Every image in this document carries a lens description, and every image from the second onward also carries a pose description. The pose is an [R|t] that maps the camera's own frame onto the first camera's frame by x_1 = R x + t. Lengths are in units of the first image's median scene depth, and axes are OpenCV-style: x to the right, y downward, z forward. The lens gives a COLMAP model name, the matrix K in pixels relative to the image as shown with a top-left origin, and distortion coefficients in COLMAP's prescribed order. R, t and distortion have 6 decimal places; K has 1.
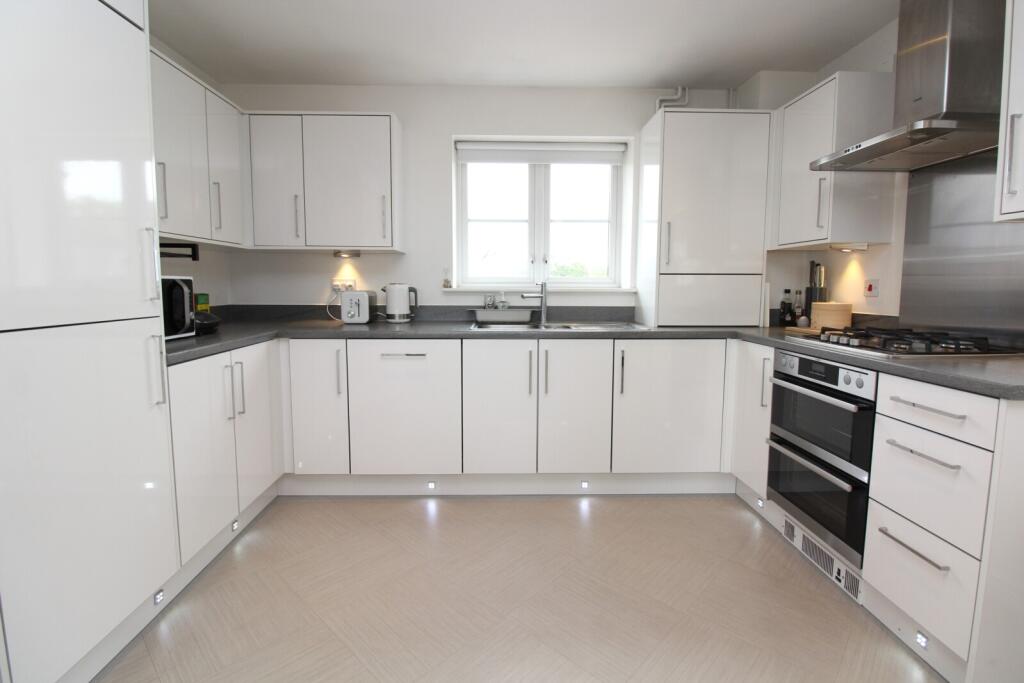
lens RADIAL K [[491.3, 0, 515.3], [0, 491.3, 333.7], [0, 0, 1]] dist [0.001067, -0.000129]
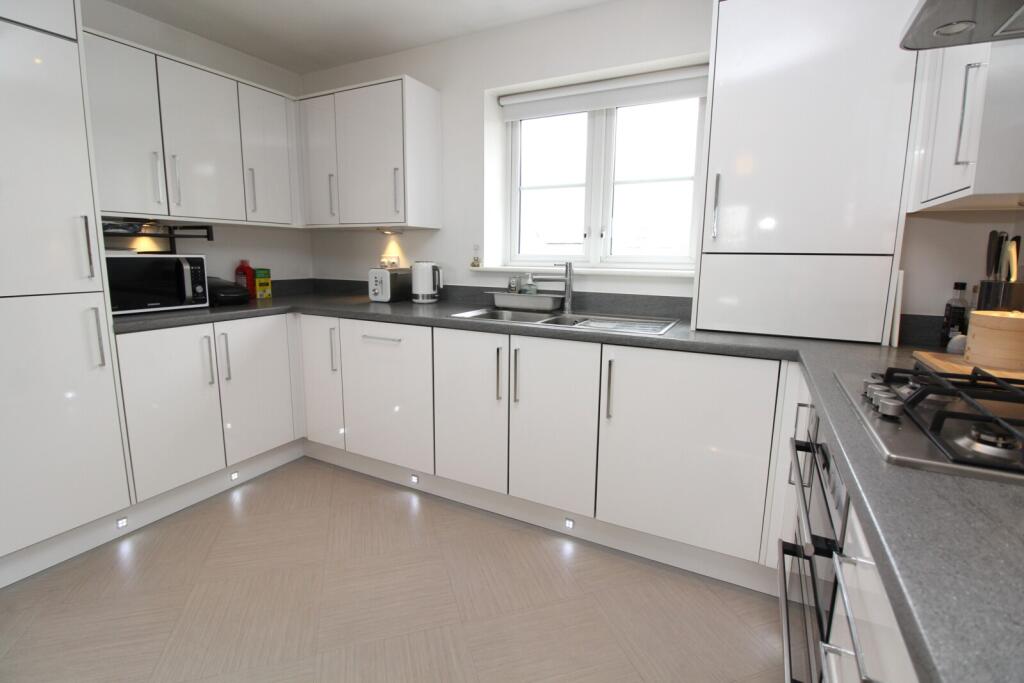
lens RADIAL K [[481.1, 0, 512.0], [0, 481.1, 341.5], [0, 0, 1]] dist [-0.023830, -0.000563]
pose [[0.871831, 0.093758, -0.480749, 0.368938], [-0.058771, 0.994442, 0.087361, -0.040021], [0.486267, -0.047909, 0.872496, 0.273482]]
